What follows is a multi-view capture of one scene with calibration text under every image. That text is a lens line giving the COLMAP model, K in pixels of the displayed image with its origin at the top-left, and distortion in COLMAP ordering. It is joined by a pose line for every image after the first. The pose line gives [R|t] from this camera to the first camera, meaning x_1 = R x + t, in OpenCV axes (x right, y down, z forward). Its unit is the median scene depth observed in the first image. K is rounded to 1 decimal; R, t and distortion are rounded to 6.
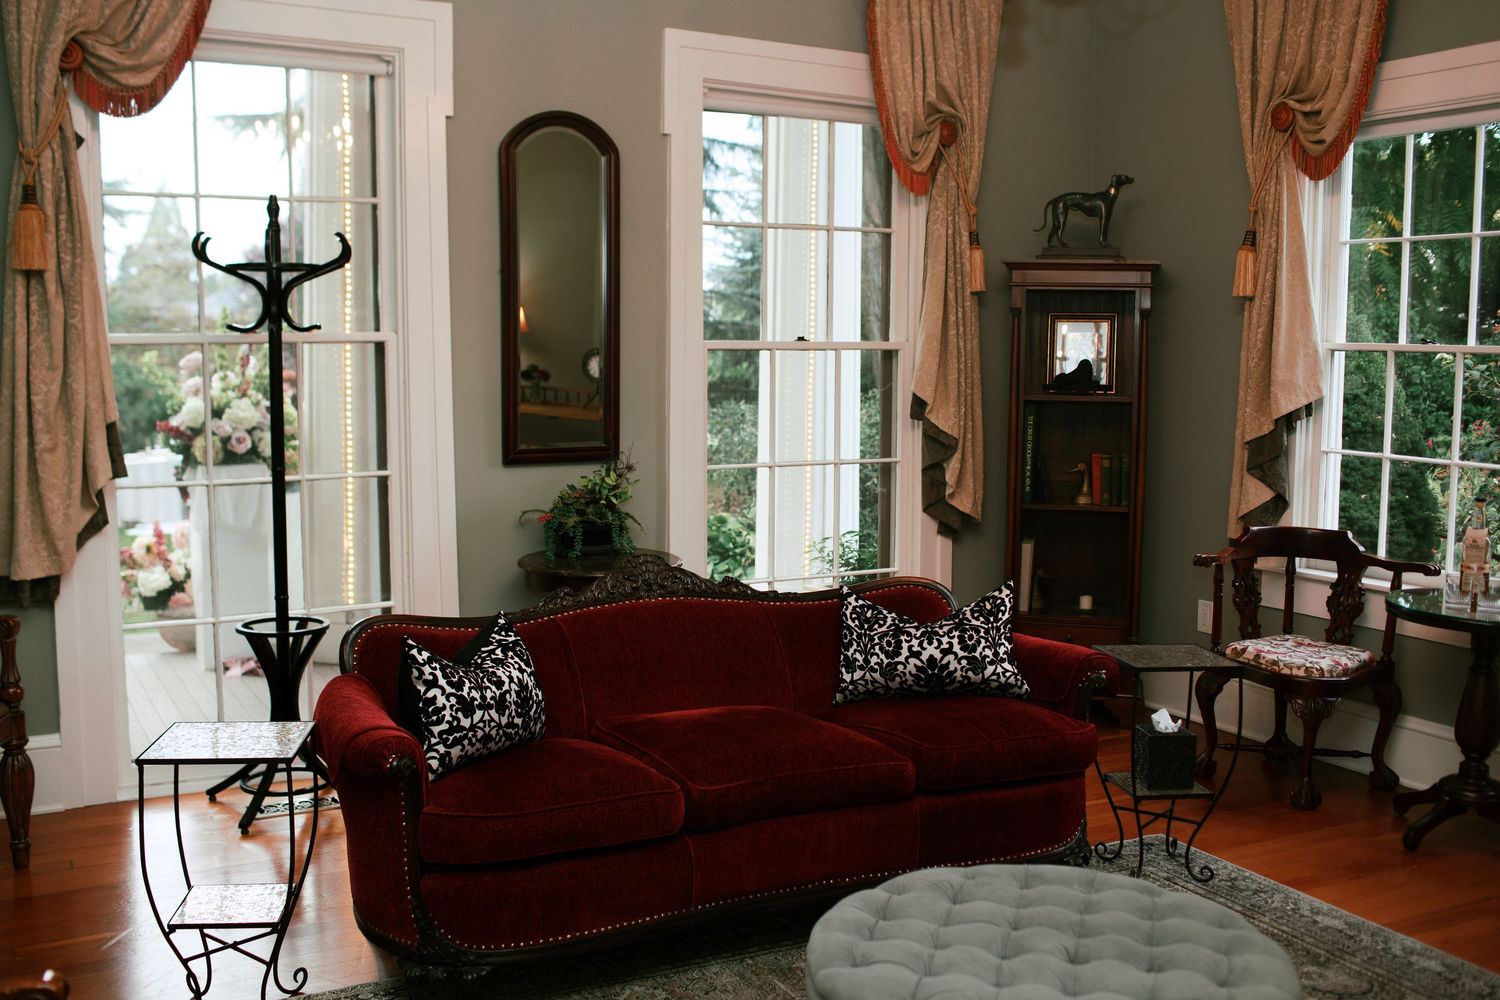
lens RADIAL K [[1469.4, 0, 747.7], [0, 1469.4, 489.9], [0, 0, 1]] dist [-0.102489, 0.133586]
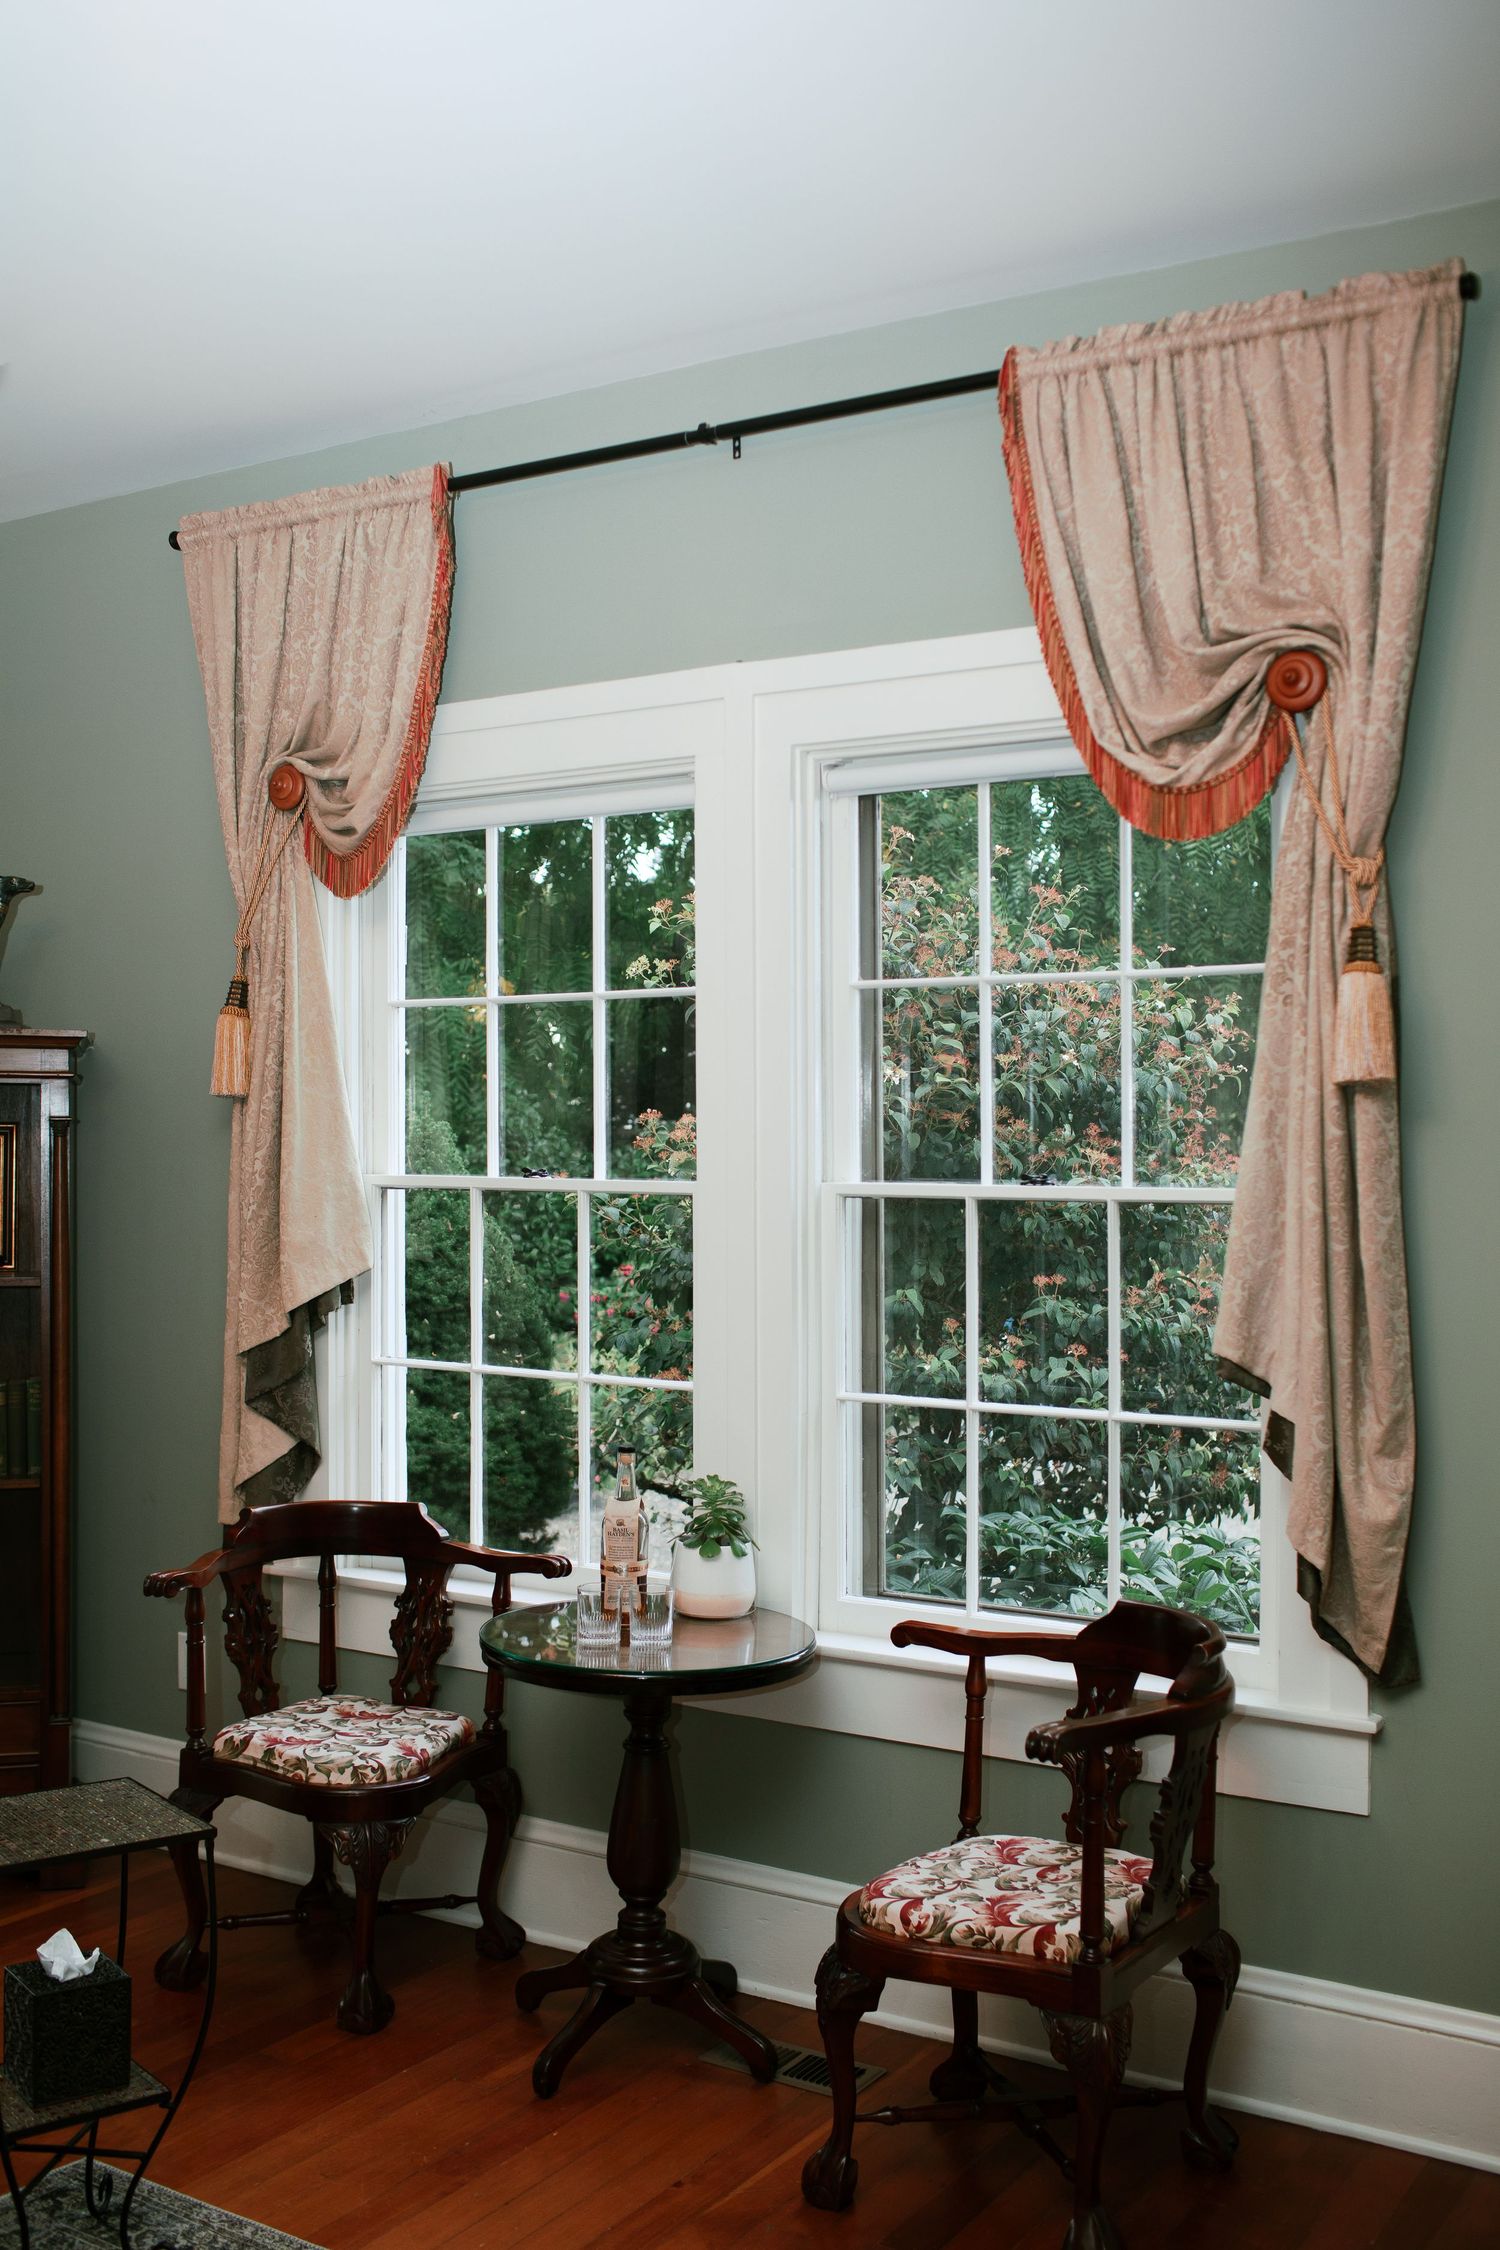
lens RADIAL K [[2204.0, 0, 750.0], [0, 2204.0, 1125.0], [0, 0, 1]] dist [-0.102489, 0.133586]
pose [[0.865030, 0.001351, 0.501718, 0.091323], [0.055665, 0.993564, -0.098650, -0.027071], [-0.498622, 0.113264, 0.859388, 0.171466]]
